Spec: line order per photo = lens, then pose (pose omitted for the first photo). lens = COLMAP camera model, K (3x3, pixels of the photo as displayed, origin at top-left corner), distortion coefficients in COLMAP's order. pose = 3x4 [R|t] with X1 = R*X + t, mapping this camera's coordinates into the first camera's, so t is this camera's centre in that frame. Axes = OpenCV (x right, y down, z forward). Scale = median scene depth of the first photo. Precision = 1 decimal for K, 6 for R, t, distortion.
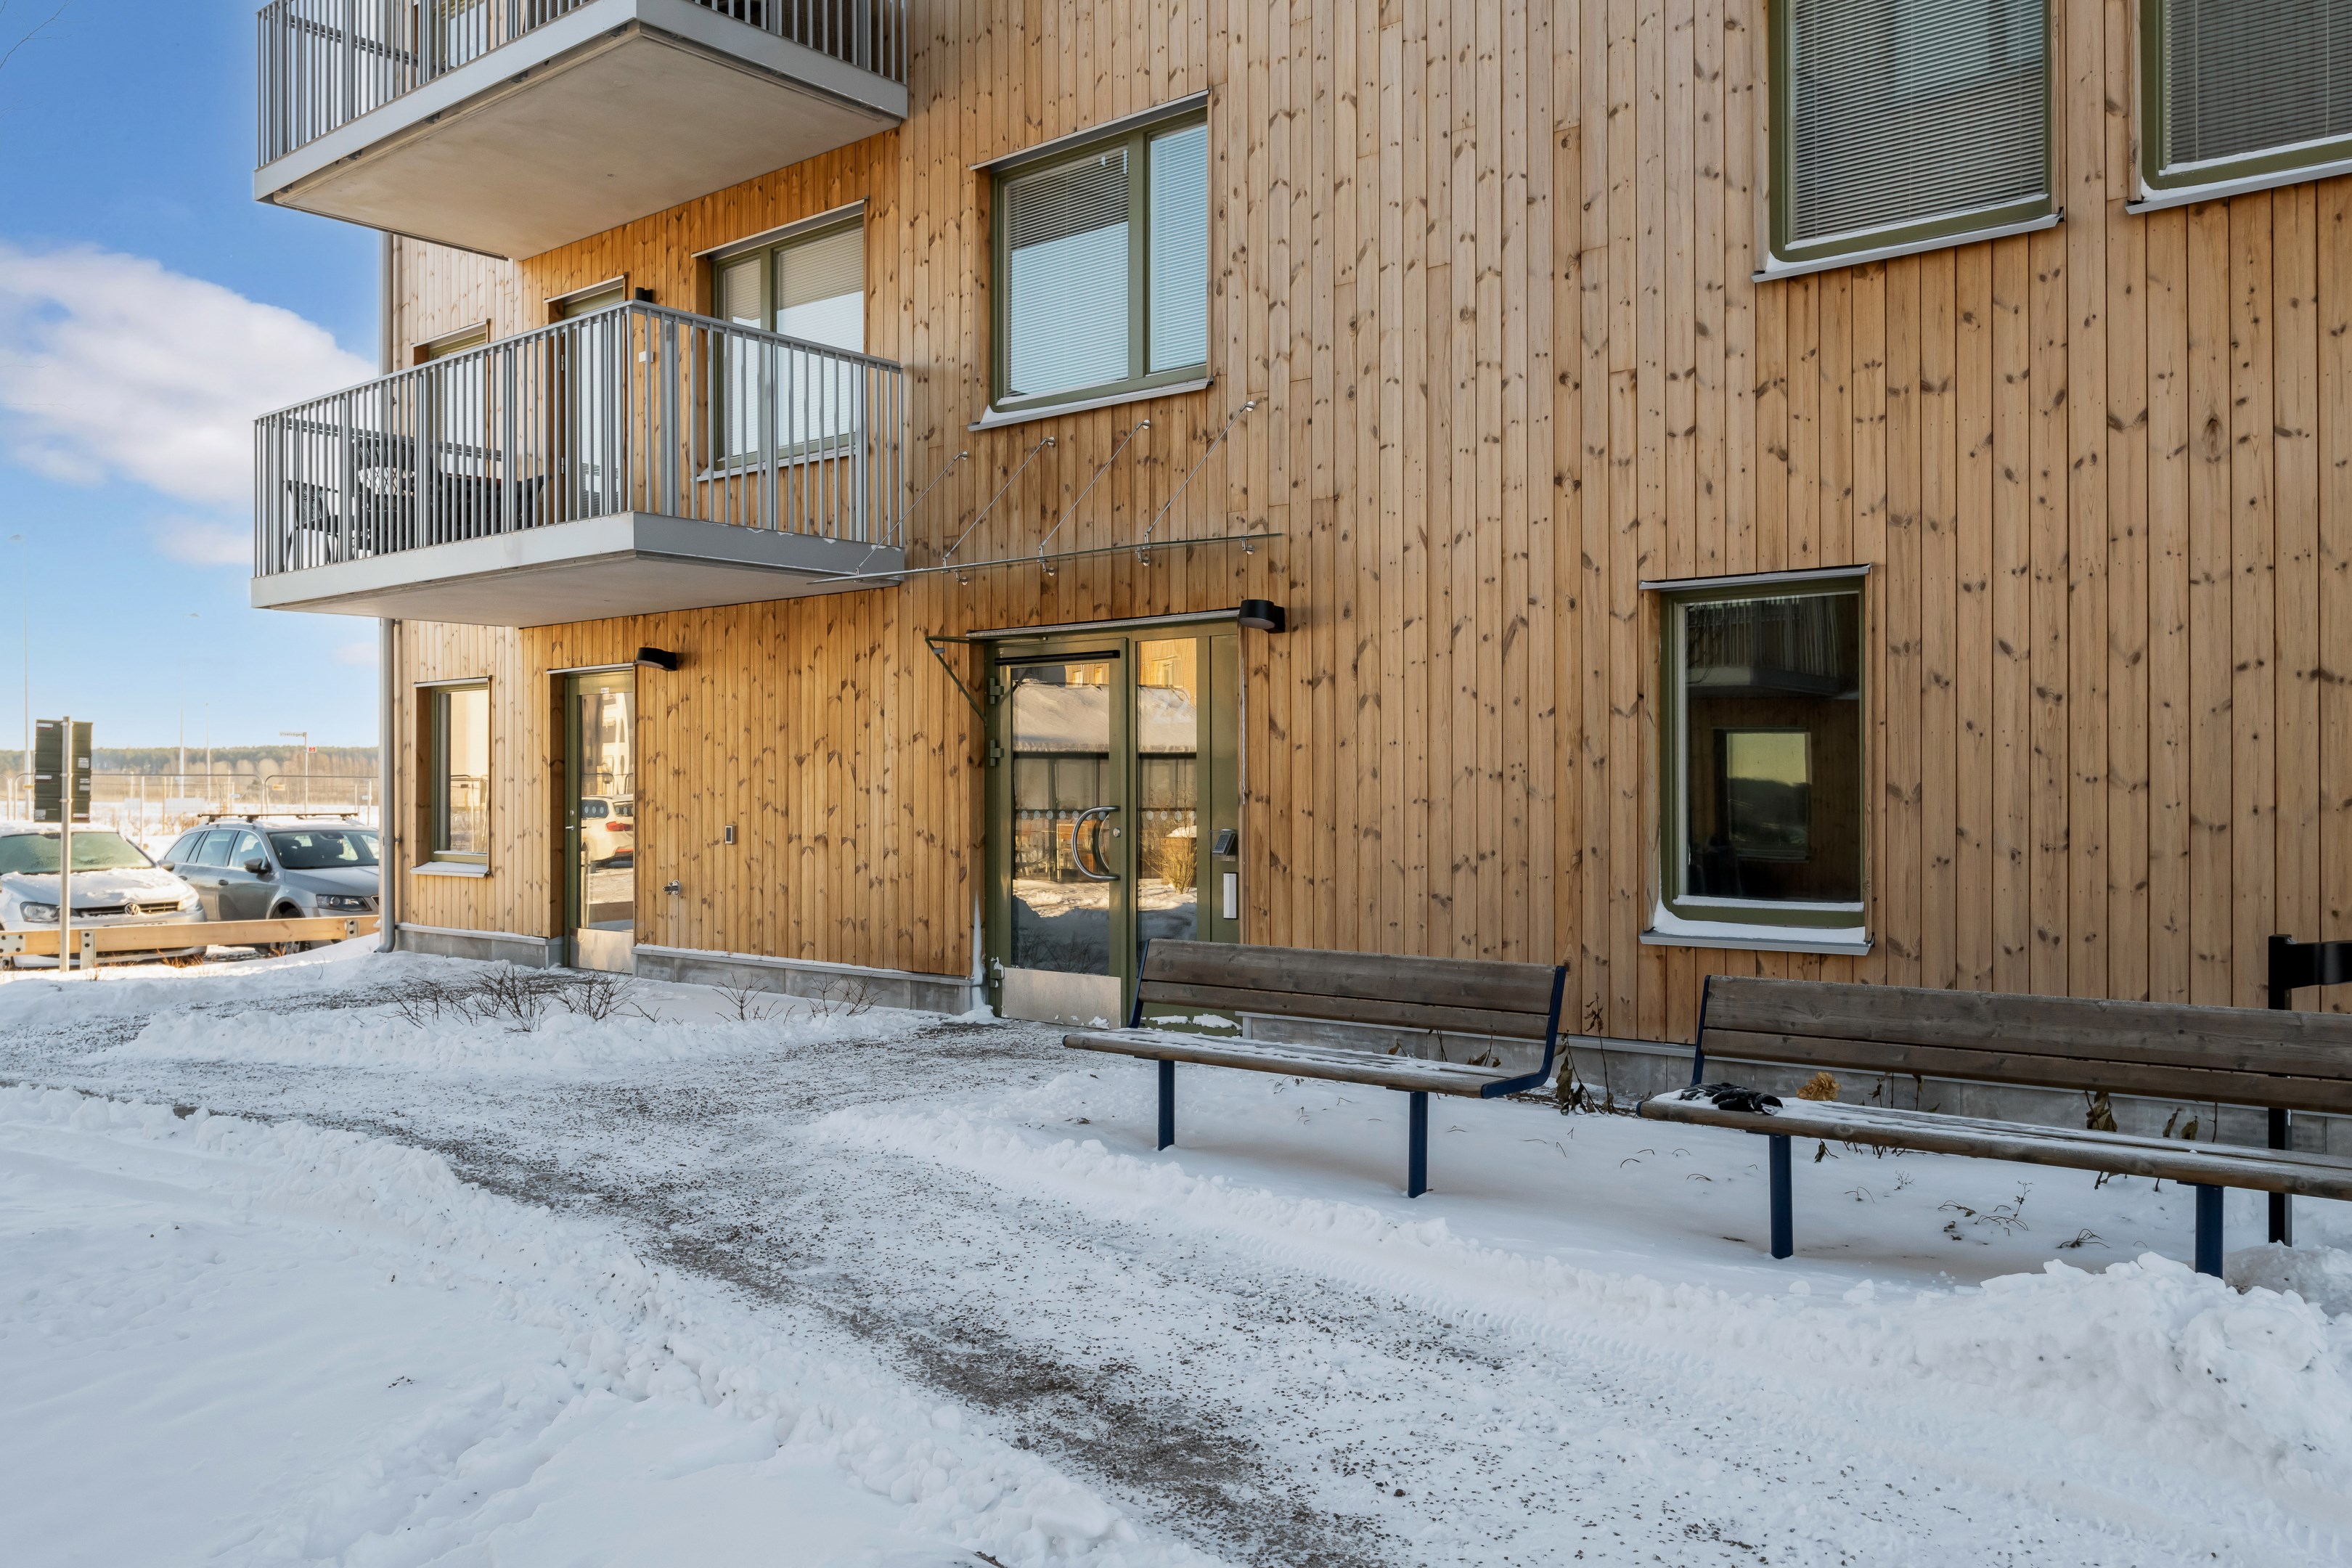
lens RADIAL K [[1614.4, 0, 1176.0], [0, 1614.4, 784.0], [0, 0, 1]] dist [-0.009549, -0.004384]
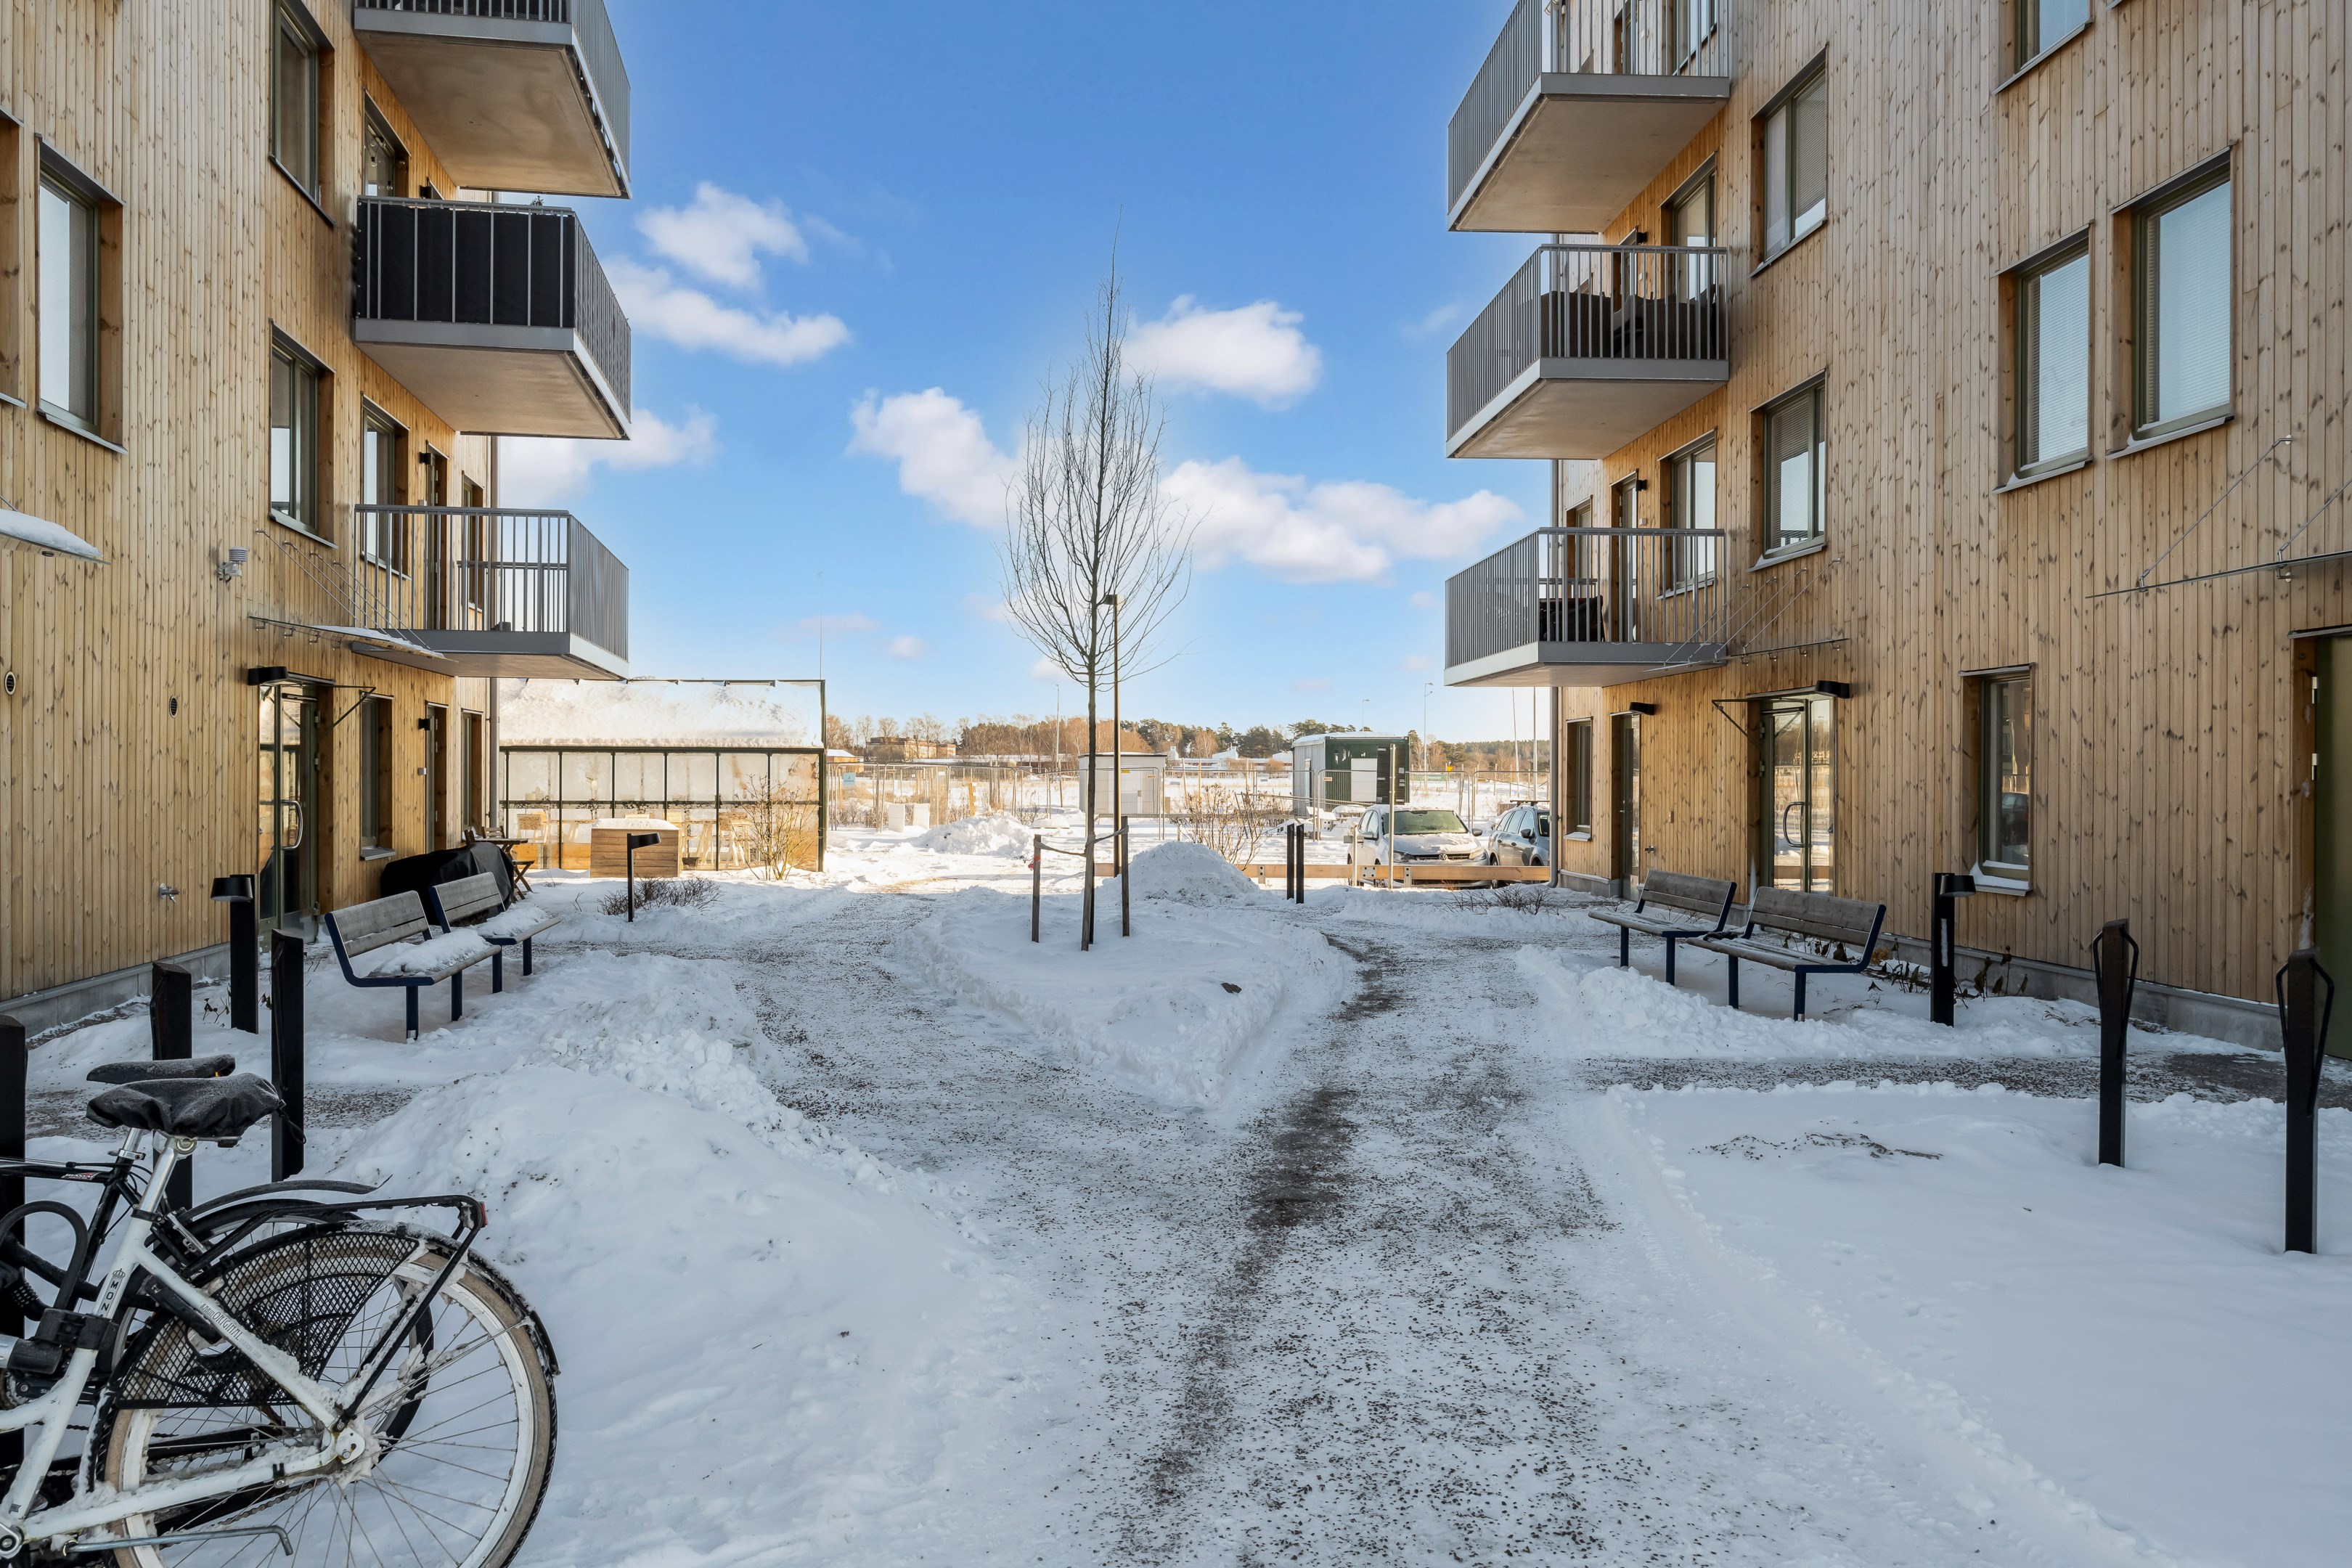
lens RADIAL K [[1614.4, 0, 1176.0], [0, 1614.4, 784.0], [0, 0, 1]] dist [-0.009549, -0.004384]
pose [[0.654081, 0.003210, -0.756418, 0.963817], [0.003233, 0.999970, 0.007039, -0.022248], [0.756418, -0.007050, 0.654051, -0.670088]]
